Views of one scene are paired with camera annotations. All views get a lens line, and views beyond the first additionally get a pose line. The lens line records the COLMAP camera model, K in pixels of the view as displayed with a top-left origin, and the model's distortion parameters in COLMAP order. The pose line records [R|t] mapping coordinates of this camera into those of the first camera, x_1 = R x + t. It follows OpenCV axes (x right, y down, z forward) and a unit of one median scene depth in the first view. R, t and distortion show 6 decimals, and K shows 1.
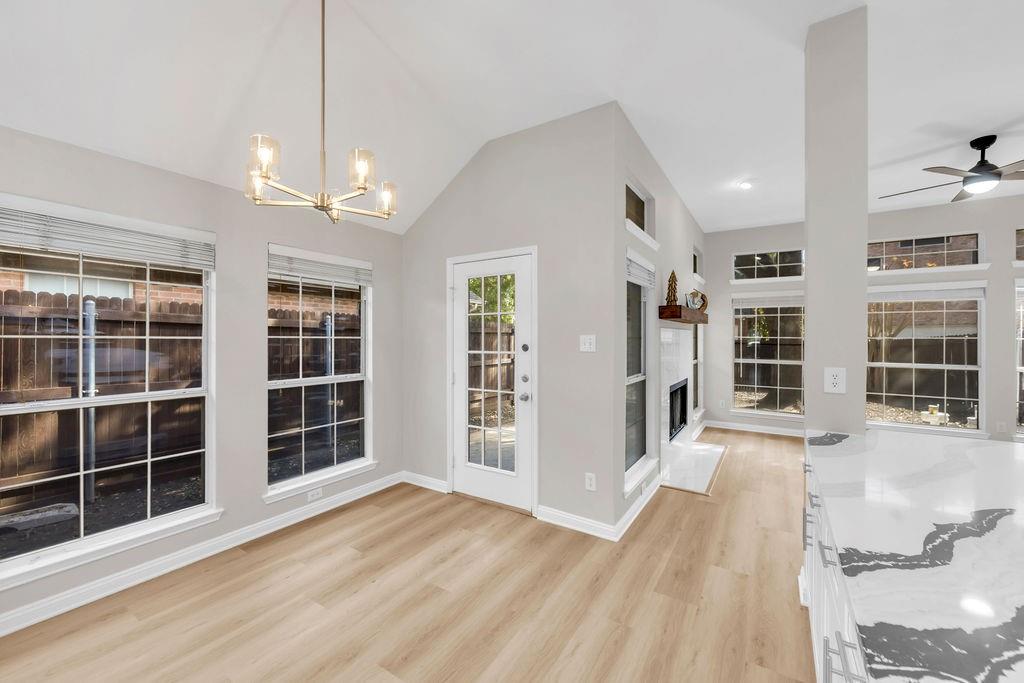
lens RADIAL K [[400.7, 0, 513.7], [0, 400.7, 338.4], [0, 0, 1]] dist [0.000573, -0.000525]
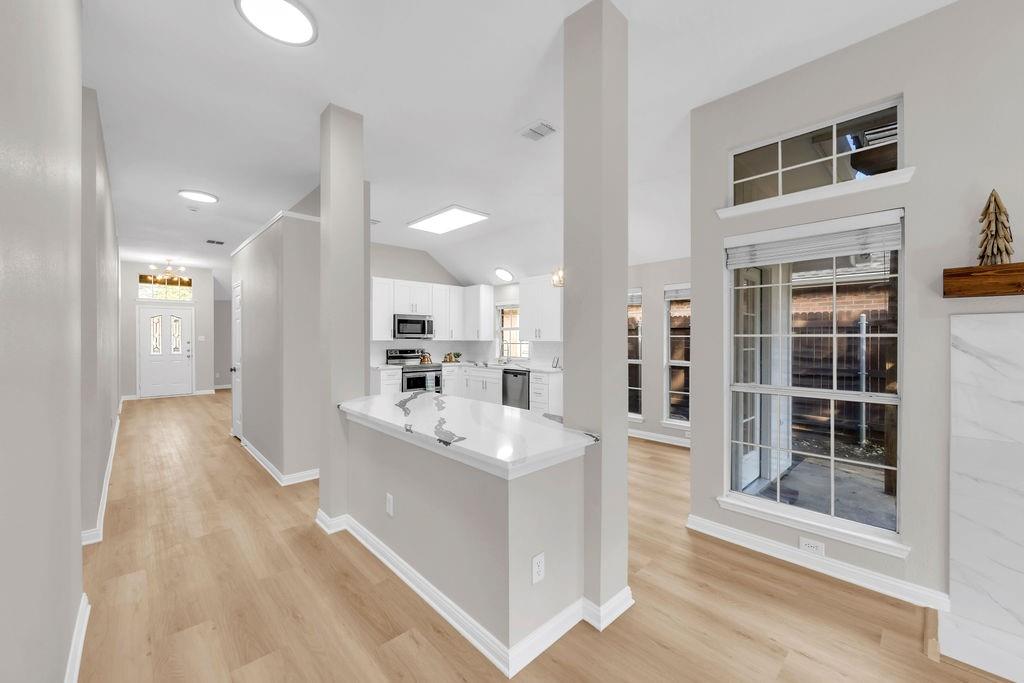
lens RADIAL K [[400.7, 0, 529.8], [0, 400.7, 337.8], [0, 0, 1]] dist [0.000573, -0.000525]
pose [[-0.188619, 0.000965, -0.982050, 1.095011], [-0.000040, 1.000000, 0.000990, 0.003307], [0.982050, 0.000226, -0.188619, 0.604545]]
